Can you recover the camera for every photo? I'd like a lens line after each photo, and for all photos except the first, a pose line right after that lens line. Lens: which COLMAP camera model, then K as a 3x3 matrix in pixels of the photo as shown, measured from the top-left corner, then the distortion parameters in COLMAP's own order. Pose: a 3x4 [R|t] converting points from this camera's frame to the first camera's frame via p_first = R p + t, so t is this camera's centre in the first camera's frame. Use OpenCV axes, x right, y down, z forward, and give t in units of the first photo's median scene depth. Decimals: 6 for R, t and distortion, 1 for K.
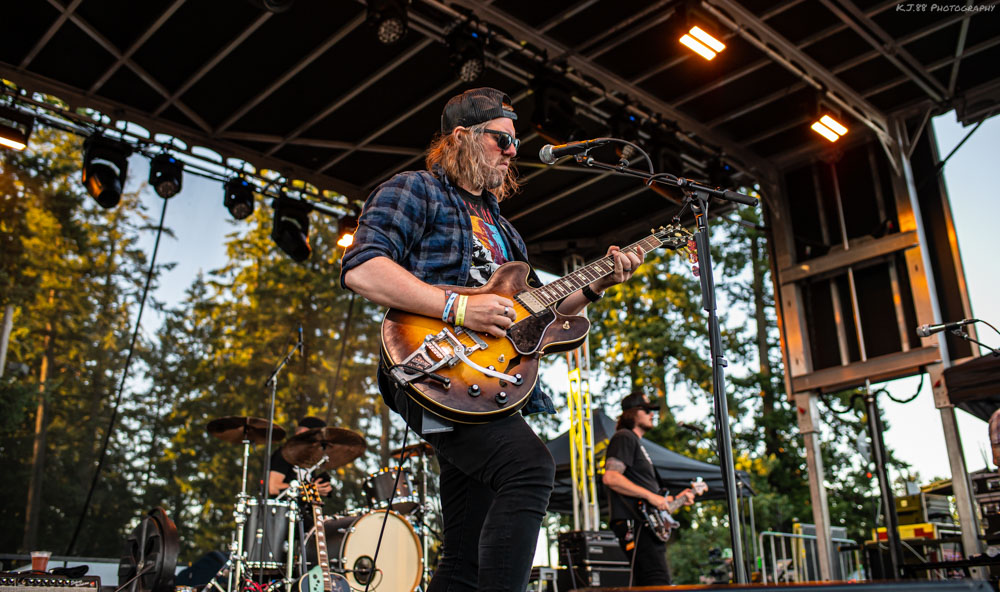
lens RADIAL K [[960.5, 0, 502.2], [0, 960.5, 265.0], [0, 0, 1]] dist [-0.078038, 0.032790]
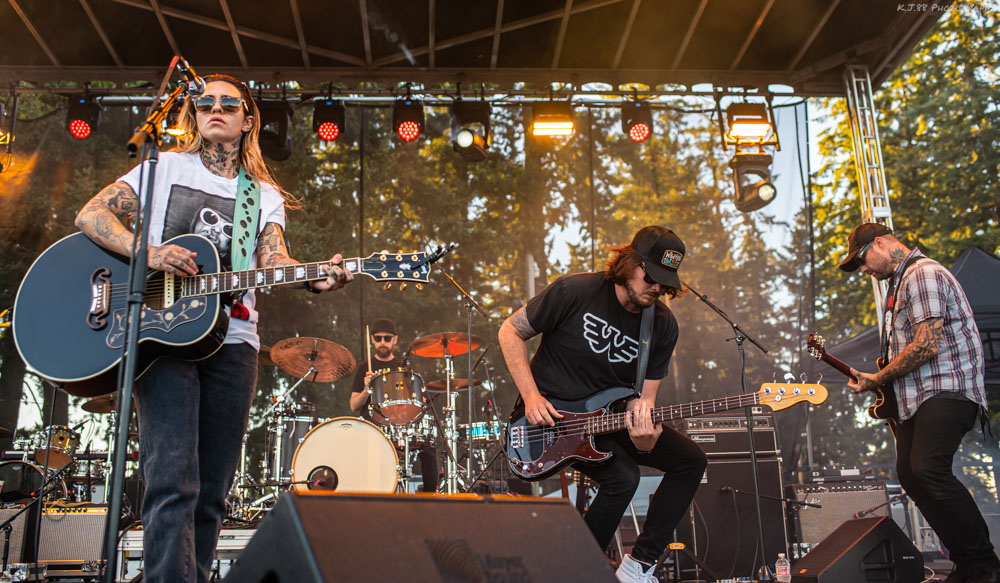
lens RADIAL K [[963.2, 0, 498.4], [0, 963.2, 245.0], [0, 0, 1]] dist [-0.106016, 0.101817]
pose [[0.762572, -0.193182, -0.617385, 0.394956], [0.238704, 0.971051, -0.009007, 0.090479], [0.601252, -0.140504, 0.786609, 0.247786]]
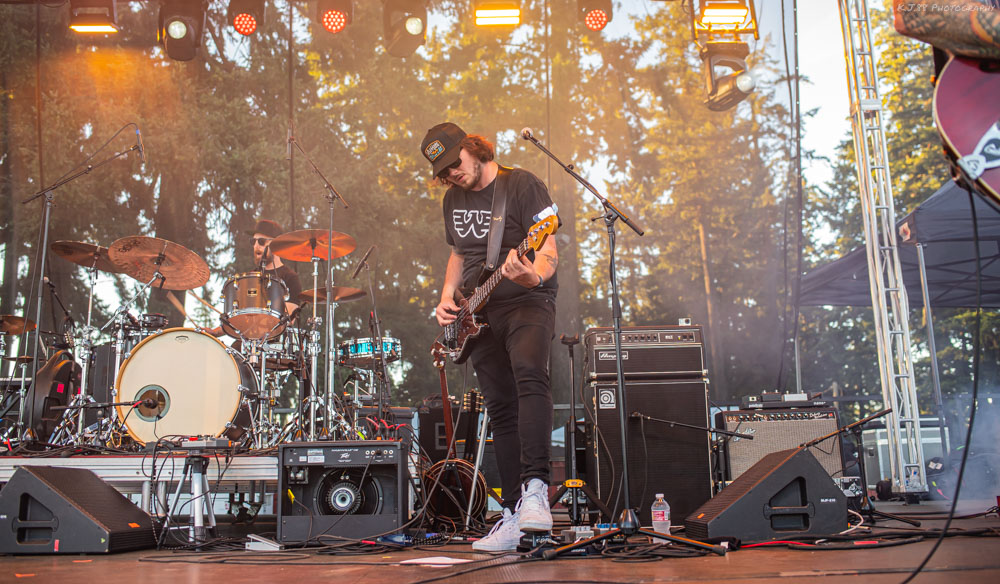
lens RADIAL K [[963.2, 0, 498.4], [0, 963.2, 245.5], [0, 0, 1]] dist [-0.106016, 0.101817]
pose [[0.732713, -0.158767, -0.661758, 0.395041], [0.246404, 0.968320, 0.040508, 0.146982], [0.634363, -0.192741, 0.748622, 0.387683]]
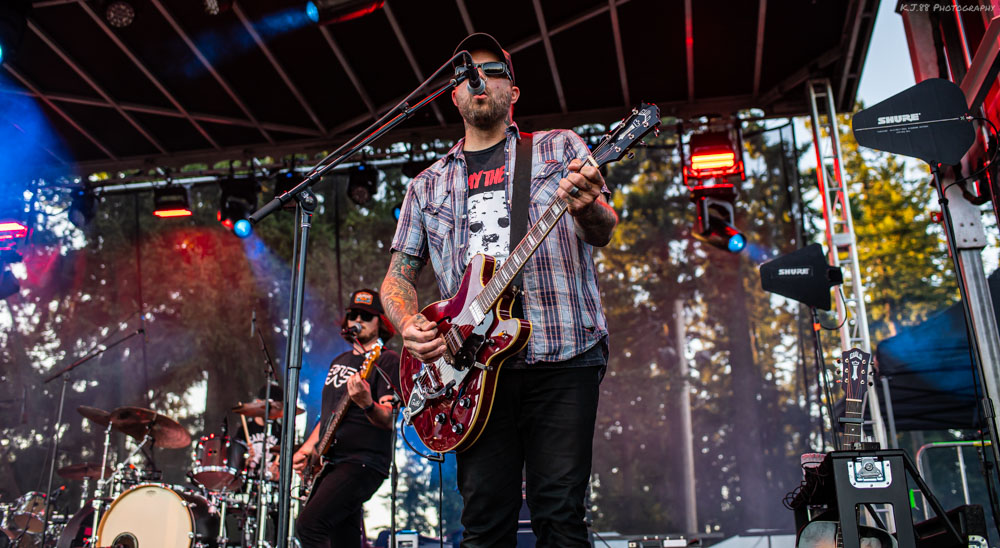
lens RADIAL K [[963.3, 0, 499.4], [0, 963.3, 210.0], [0, 0, 1]] dist [-0.081167, 0.024870]
pose [[0.572863, -0.303234, -0.761497, 0.587812], [0.288611, 0.944175, -0.158860, 0.163779], [0.767158, -0.128772, 0.628400, 0.462884]]
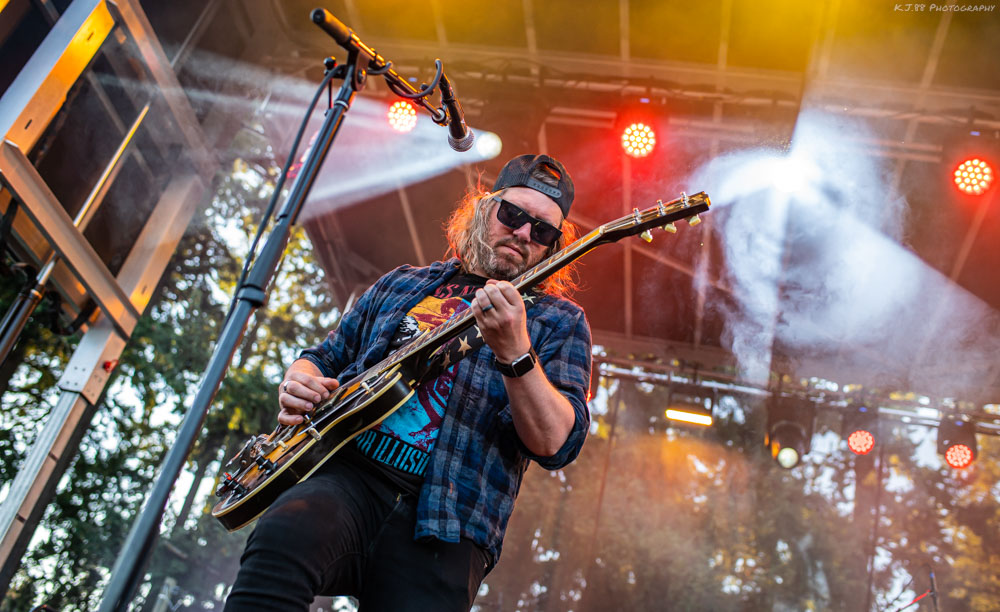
lens RADIAL K [[984.8, 0, 506.8], [0, 984.8, 278.6], [0, 0, 1]] dist [-0.126467, 0.156095]
pose [[0.606848, -0.283773, -0.742435, 0.153390], [0.037228, 0.943216, -0.330086, 0.058482], [0.793946, 0.172673, 0.582953, 0.167202]]
